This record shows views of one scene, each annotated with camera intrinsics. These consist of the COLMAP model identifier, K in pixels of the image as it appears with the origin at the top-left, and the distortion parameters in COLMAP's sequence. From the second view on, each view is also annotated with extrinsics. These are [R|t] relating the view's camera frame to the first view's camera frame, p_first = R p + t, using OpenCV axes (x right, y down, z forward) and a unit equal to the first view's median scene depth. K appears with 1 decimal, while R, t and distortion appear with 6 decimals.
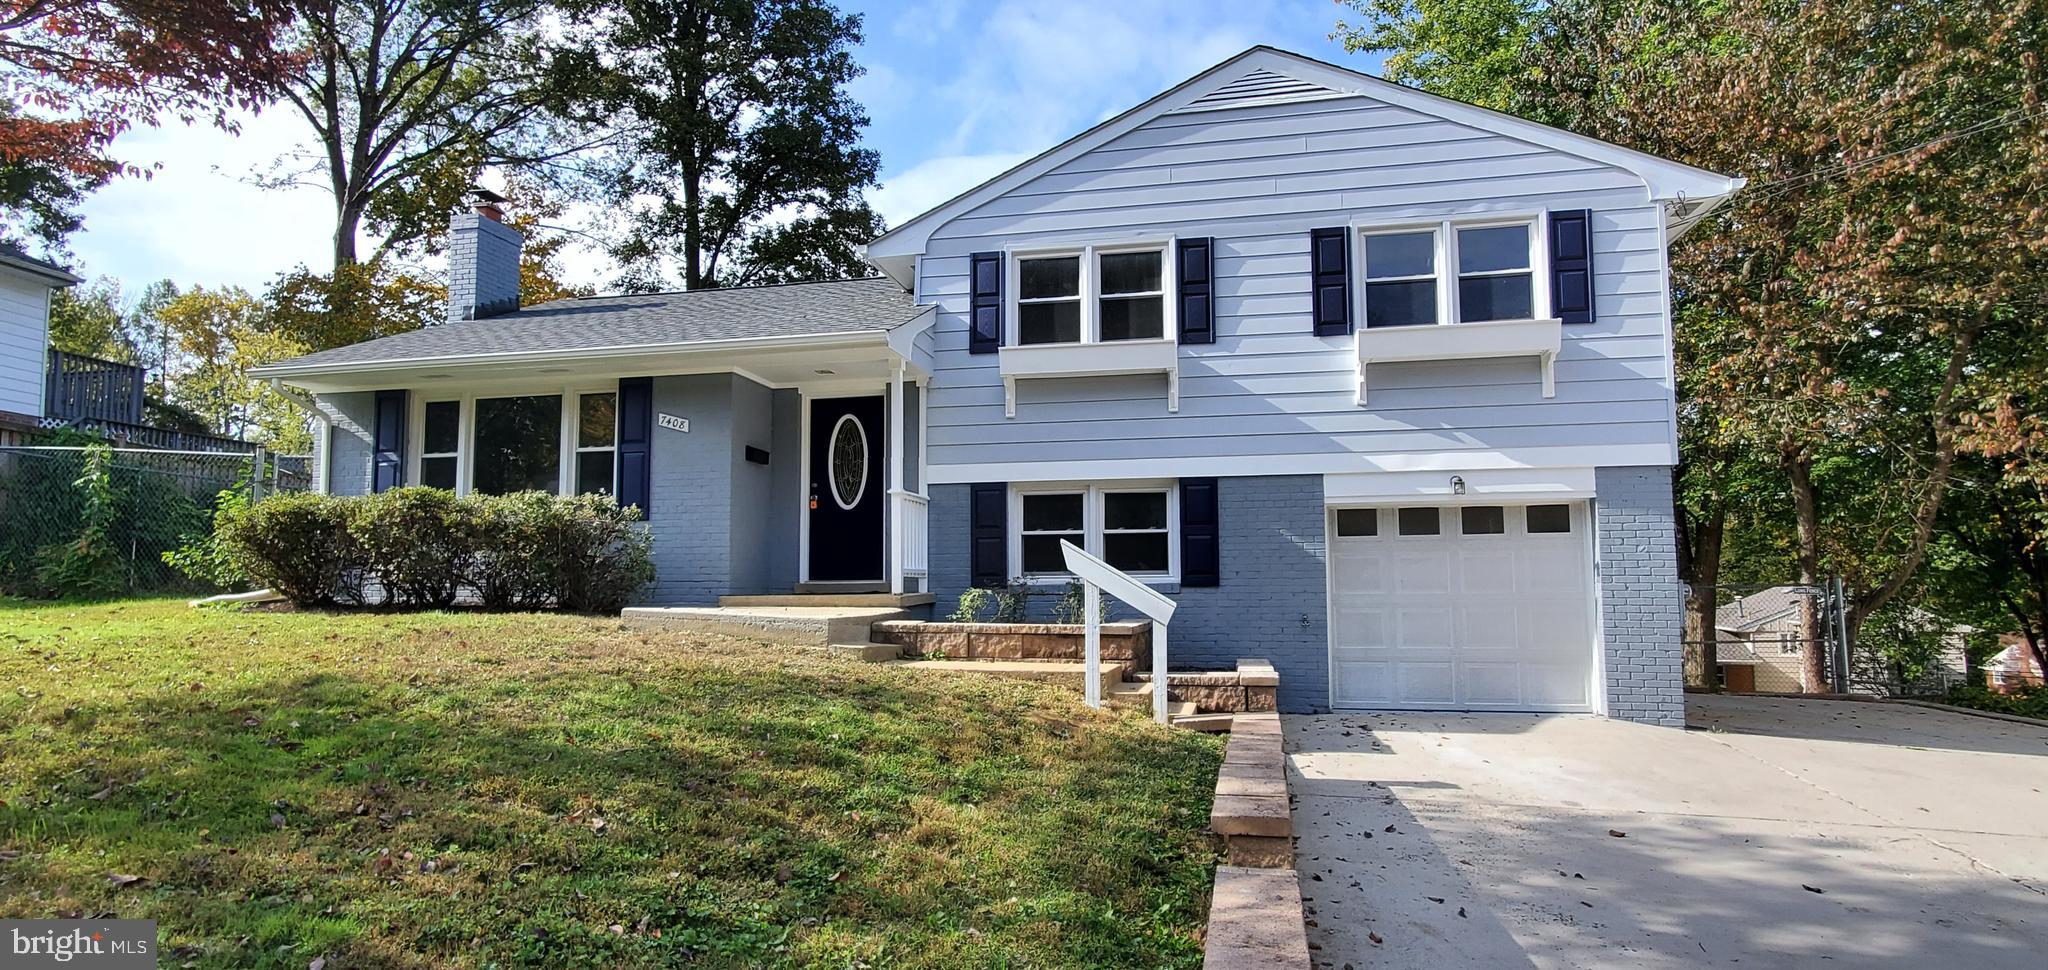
lens RADIAL K [[1045.7, 0, 1031.5], [0, 1045.7, 476.8], [0, 0, 1]] dist [0.012849, -0.014698]
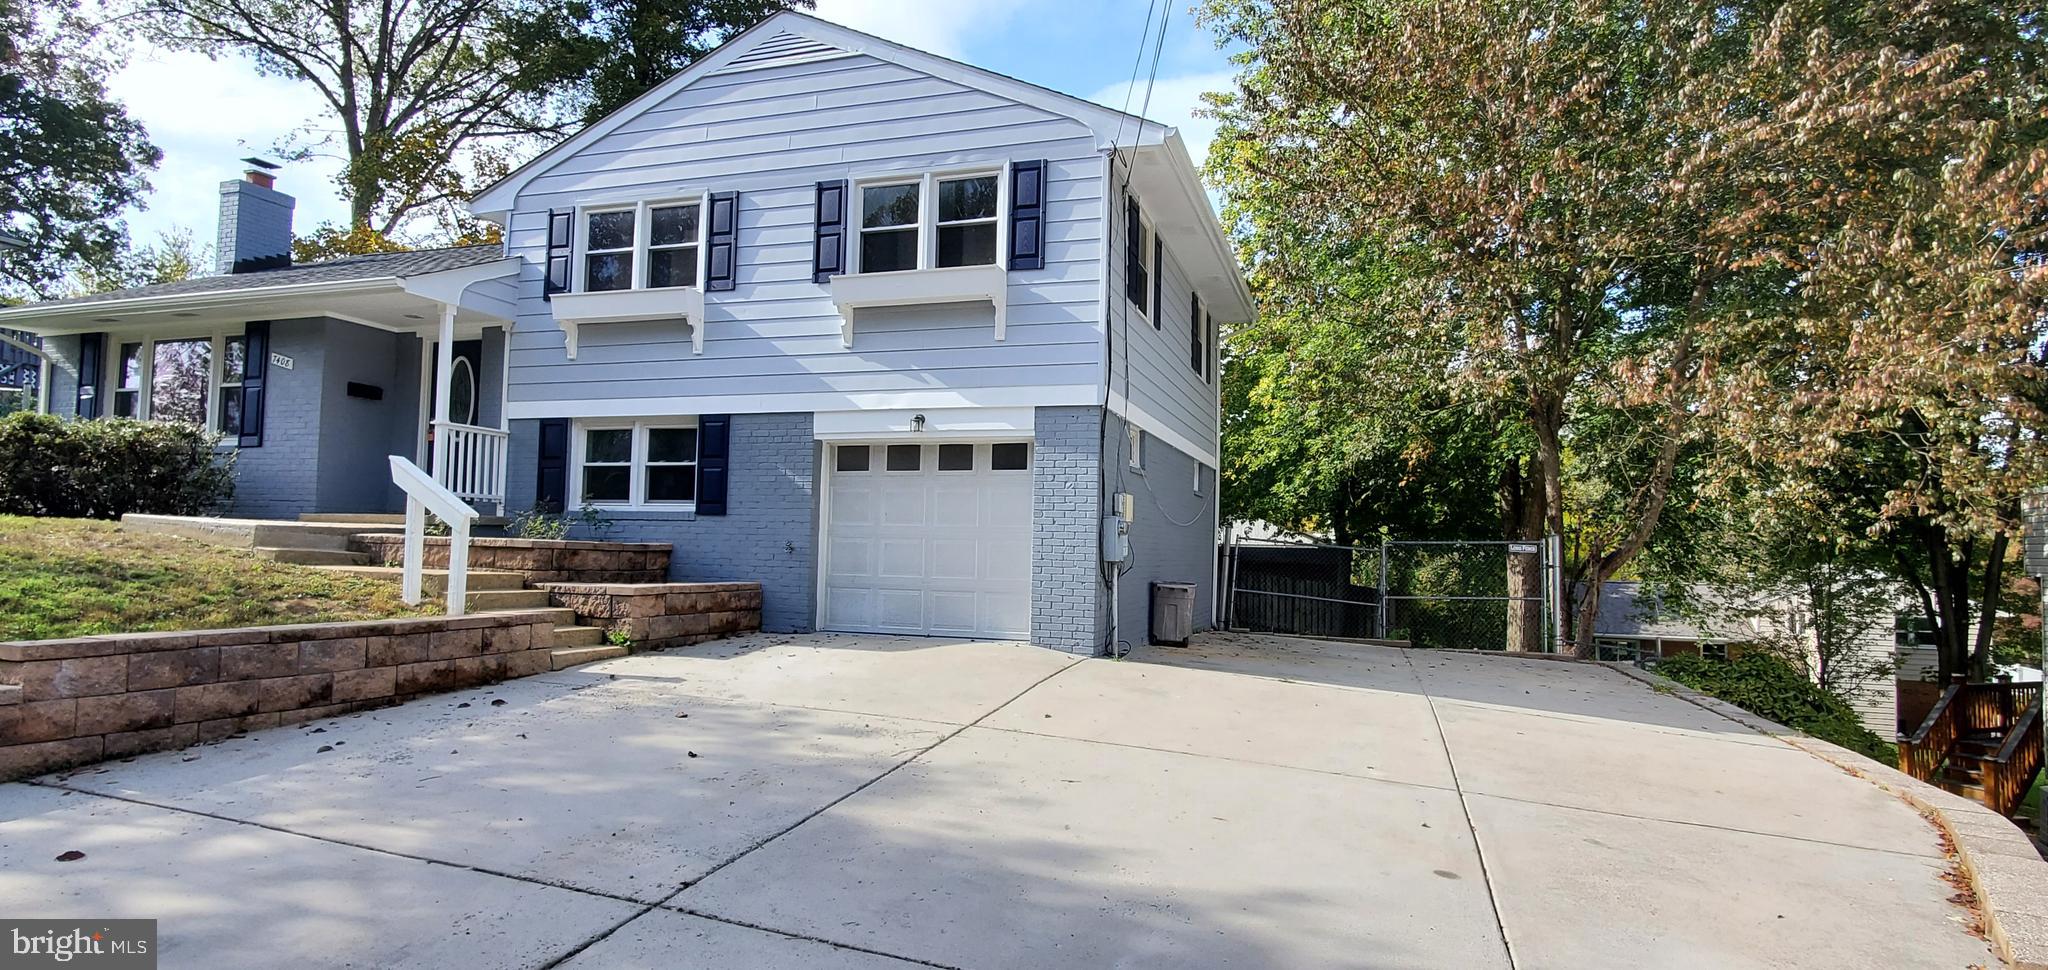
lens RADIAL K [[1047.6, 0, 1033.0], [0, 1047.6, 464.2], [0, 0, 1]] dist [0.012489, -0.014356]
pose [[0.993581, 0.017941, -0.111689, 0.603135], [-0.015604, 0.999641, 0.021764, 0.022691], [0.112040, -0.019881, 0.993505, -0.036521]]
